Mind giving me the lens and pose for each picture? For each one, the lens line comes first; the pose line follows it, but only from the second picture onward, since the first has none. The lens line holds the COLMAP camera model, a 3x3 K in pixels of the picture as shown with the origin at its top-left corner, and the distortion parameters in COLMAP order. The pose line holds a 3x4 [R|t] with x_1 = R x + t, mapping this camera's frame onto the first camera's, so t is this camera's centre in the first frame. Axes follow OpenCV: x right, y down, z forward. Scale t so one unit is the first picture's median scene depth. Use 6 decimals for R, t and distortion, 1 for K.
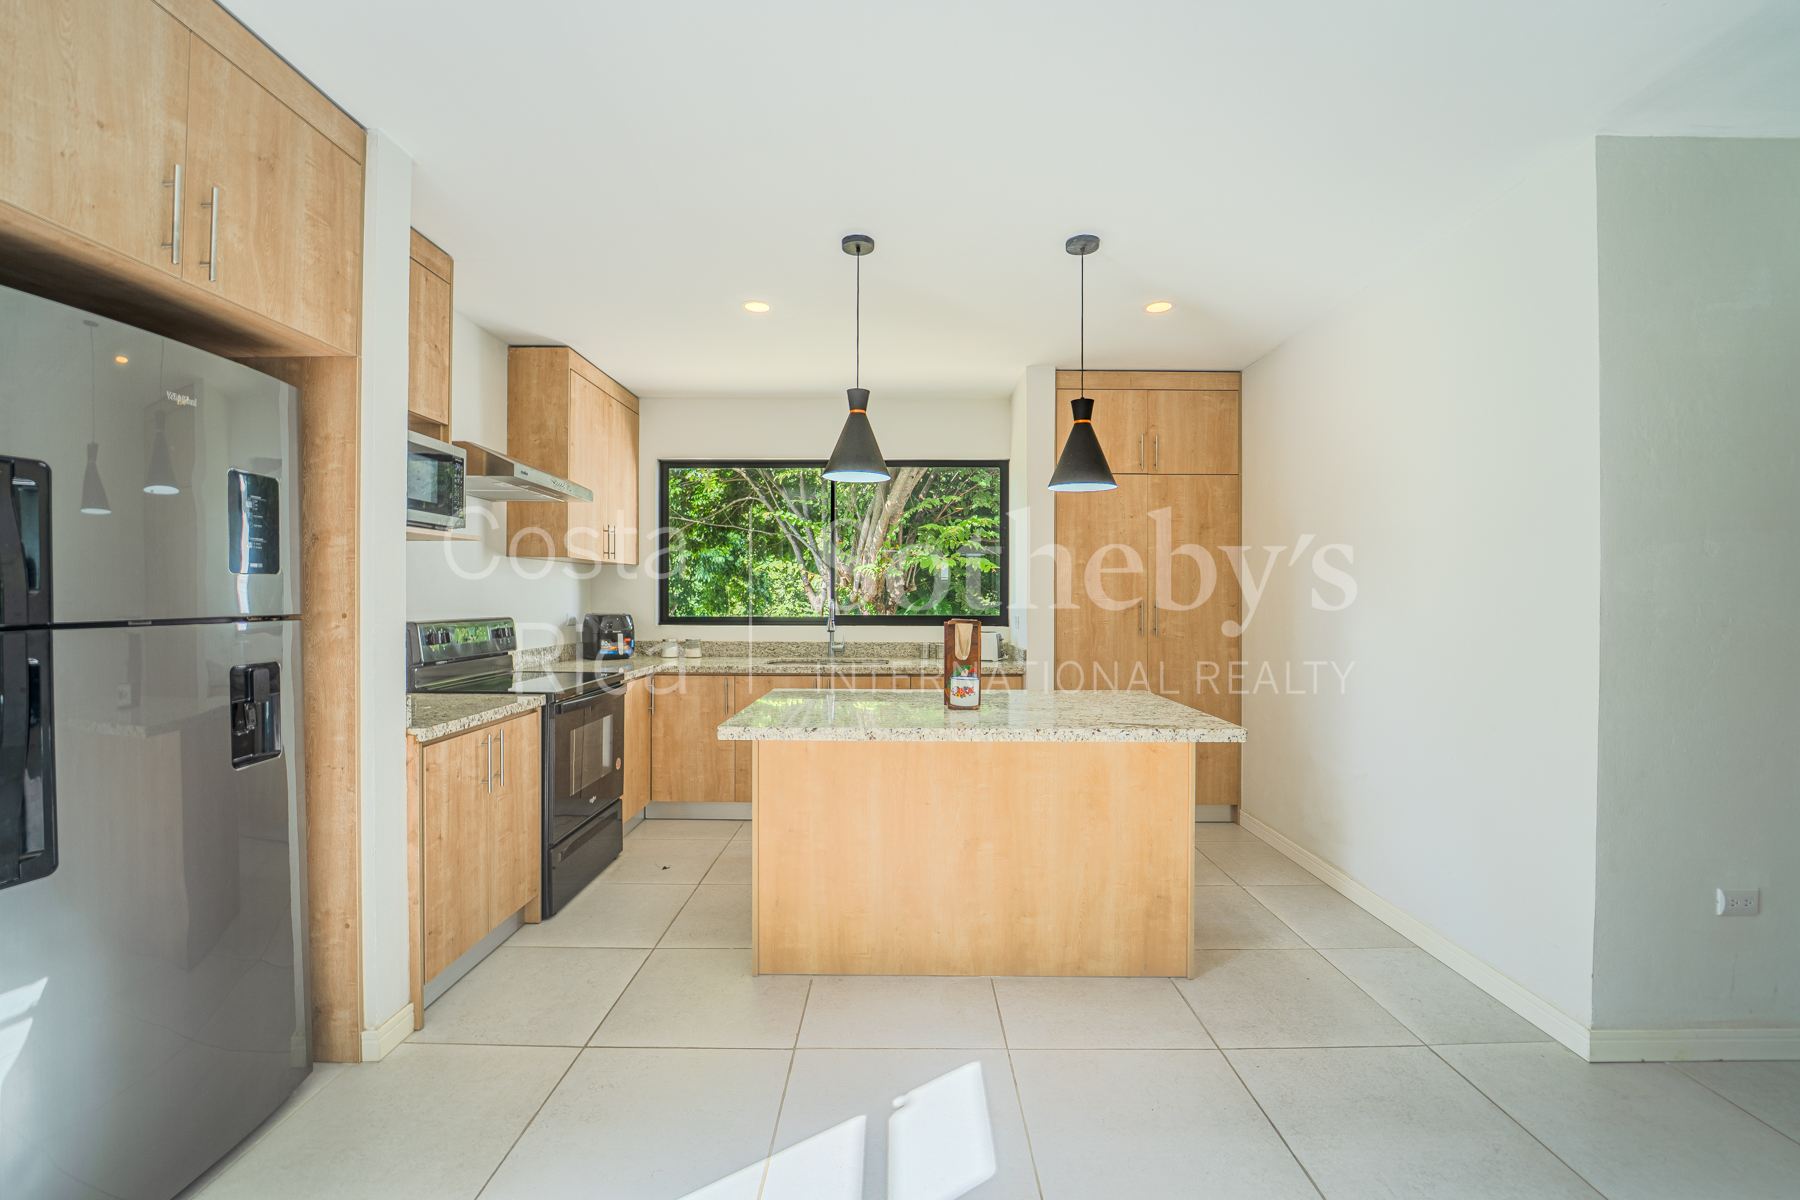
lens RADIAL K [[771.9, 0, 911.7], [0, 771.9, 591.8], [0, 0, 1]] dist [-0.023792, 0.000385]
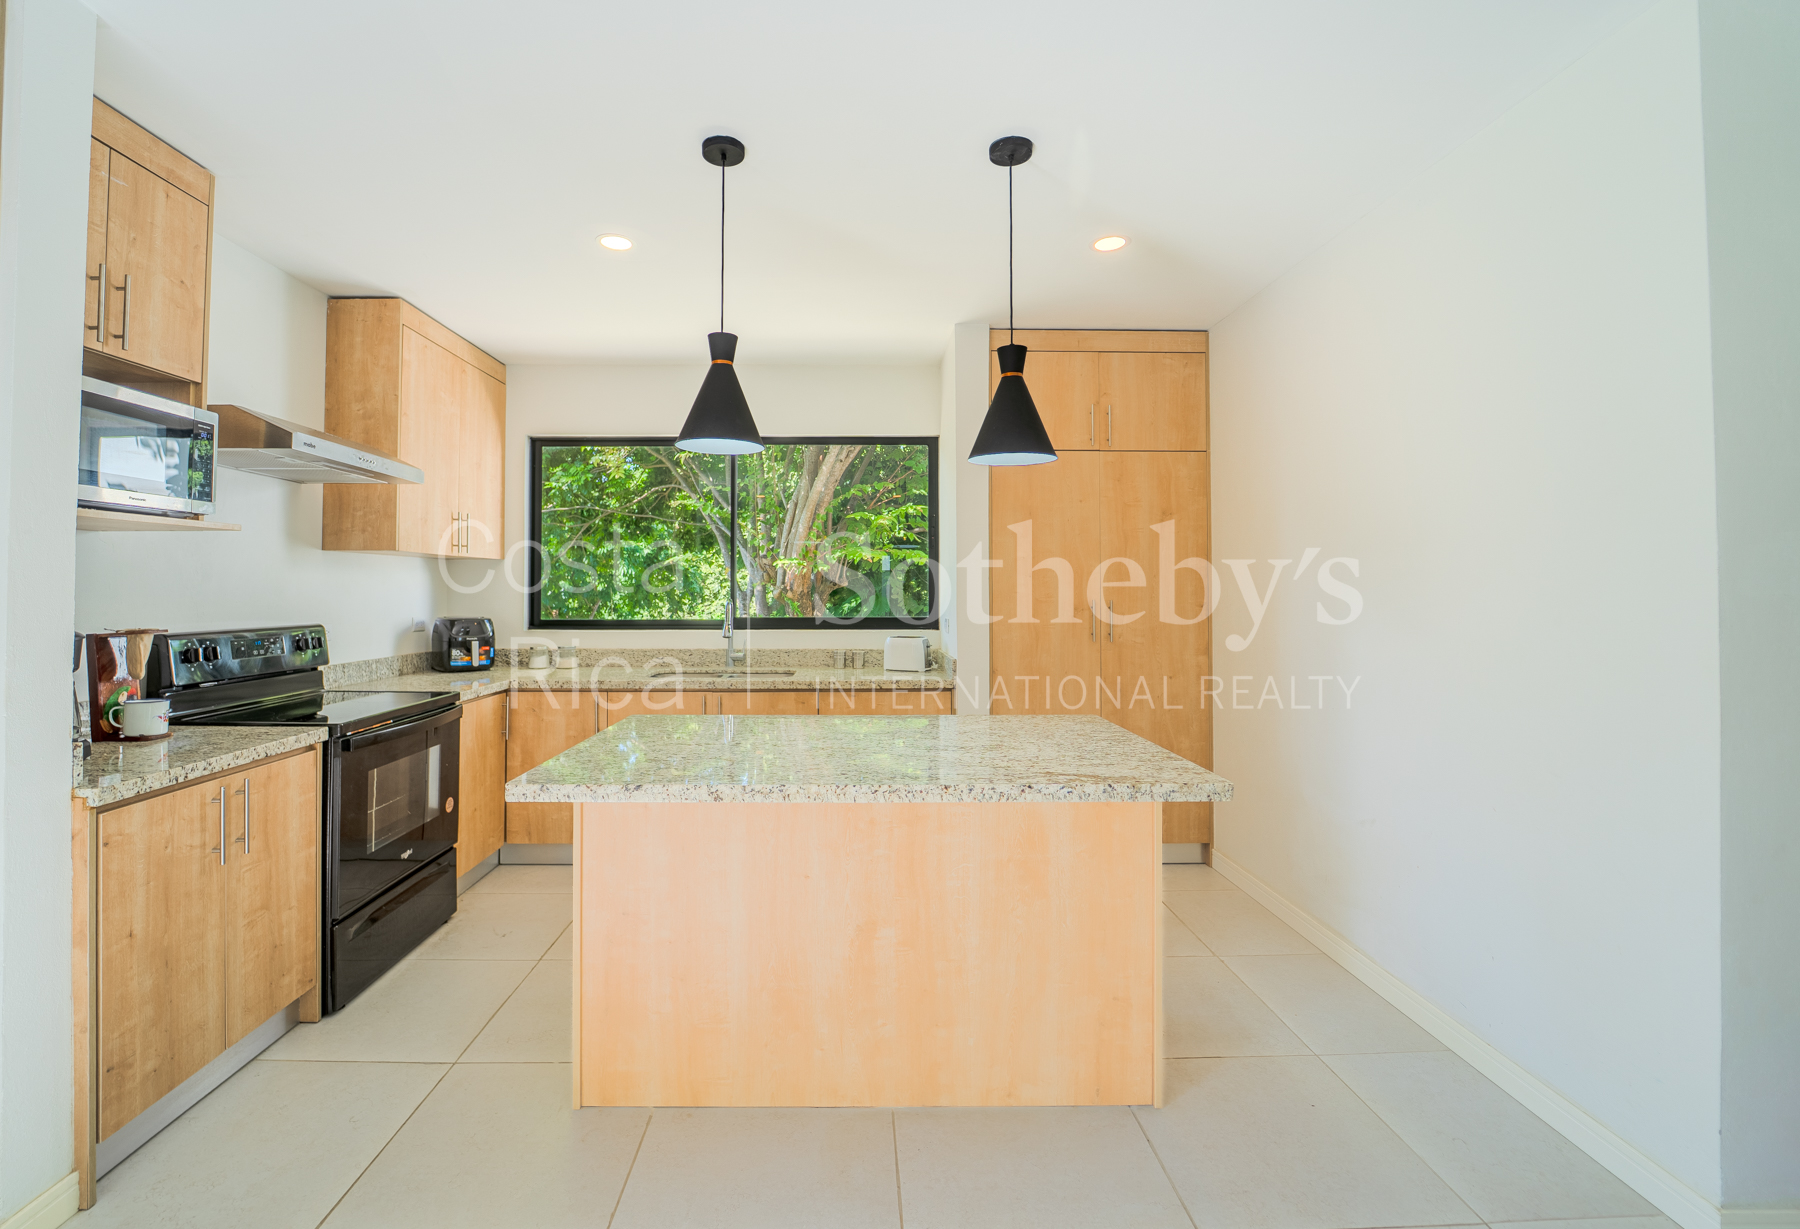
lens RADIAL K [[795.8, 0, 867.4], [0, 795.8, 567.9], [0, 0, 1]] dist [-0.023129, -0.000692]
pose [[0.999966, -0.003296, 0.007580, 0.046319], [0.003457, 0.999767, -0.021294, -0.006259], [-0.007508, 0.021320, 0.999745, 0.135598]]
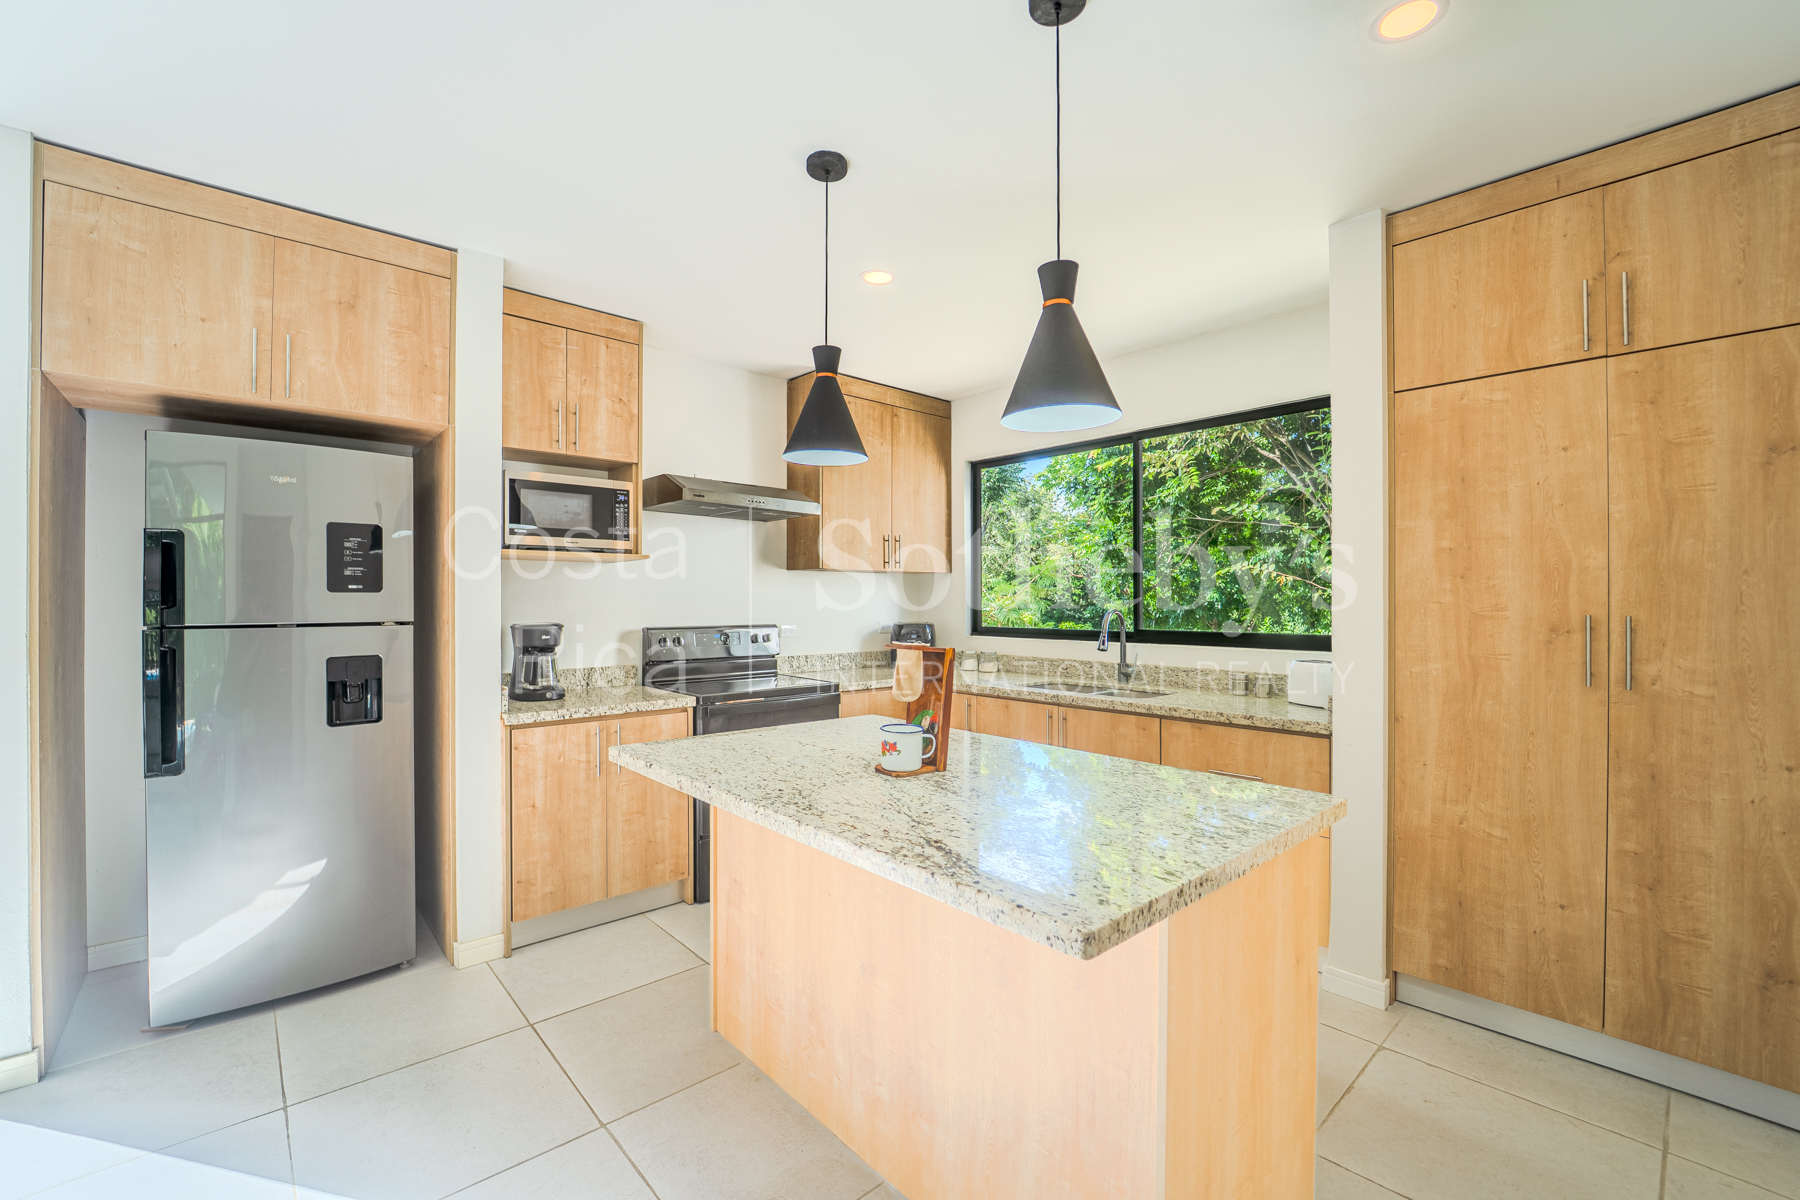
lens RADIAL K [[766.0, 0, 902.2], [0, 766.0, 593.9], [0, 0, 1]] dist [-0.024944, 0.000382]
pose [[0.655500, -0.009542, -0.755135, 0.378184], [0.006258, 0.999954, -0.007203, -0.001854], [0.755169, -0.000004, 0.655530, 0.359275]]
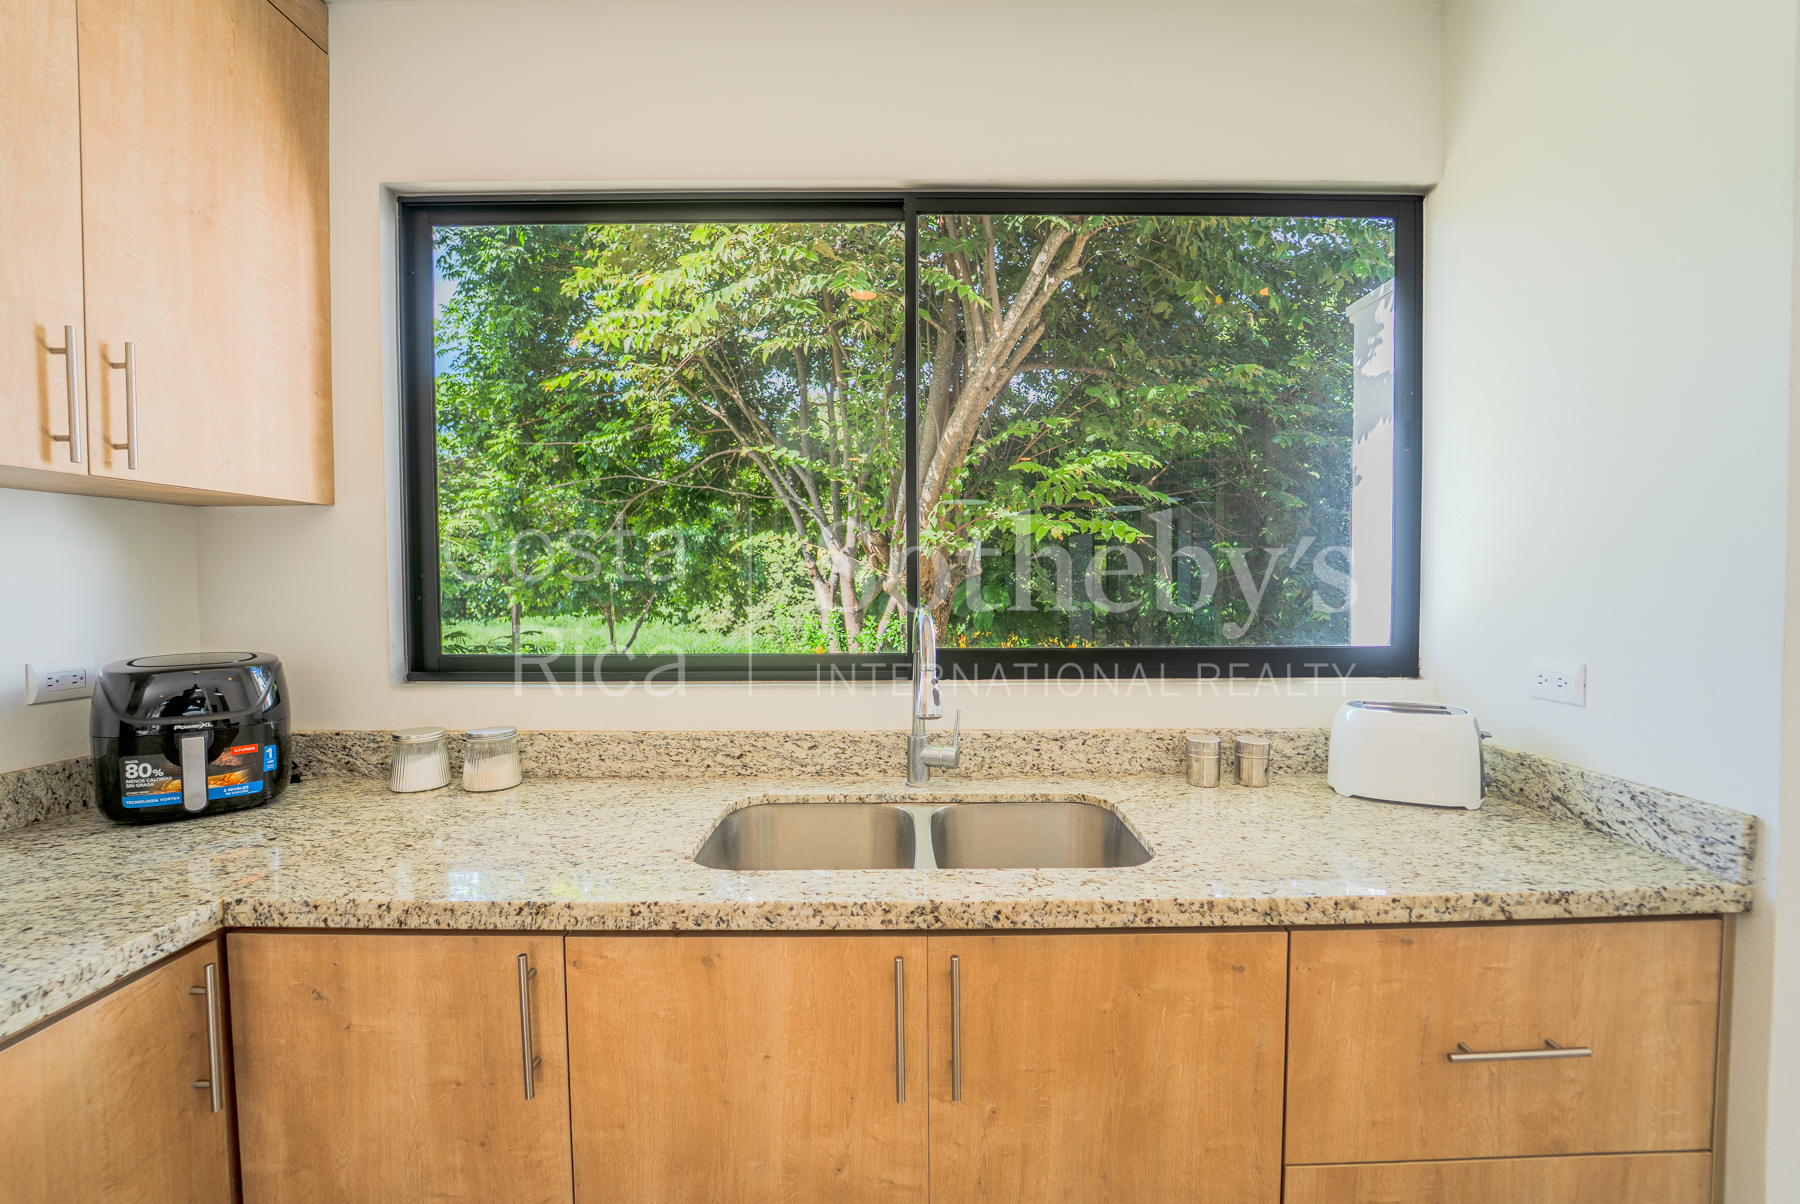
lens RADIAL K [[736.2, 0, 894.8], [0, 736.2, 593.9], [0, 0, 1]] dist [-0.030161, 0.003323]
pose [[0.999882, -0.007536, -0.013418, -0.122346], [0.007885, 0.999627, 0.026162, -0.003233], [0.013215, -0.026265, 0.999568, 0.777774]]
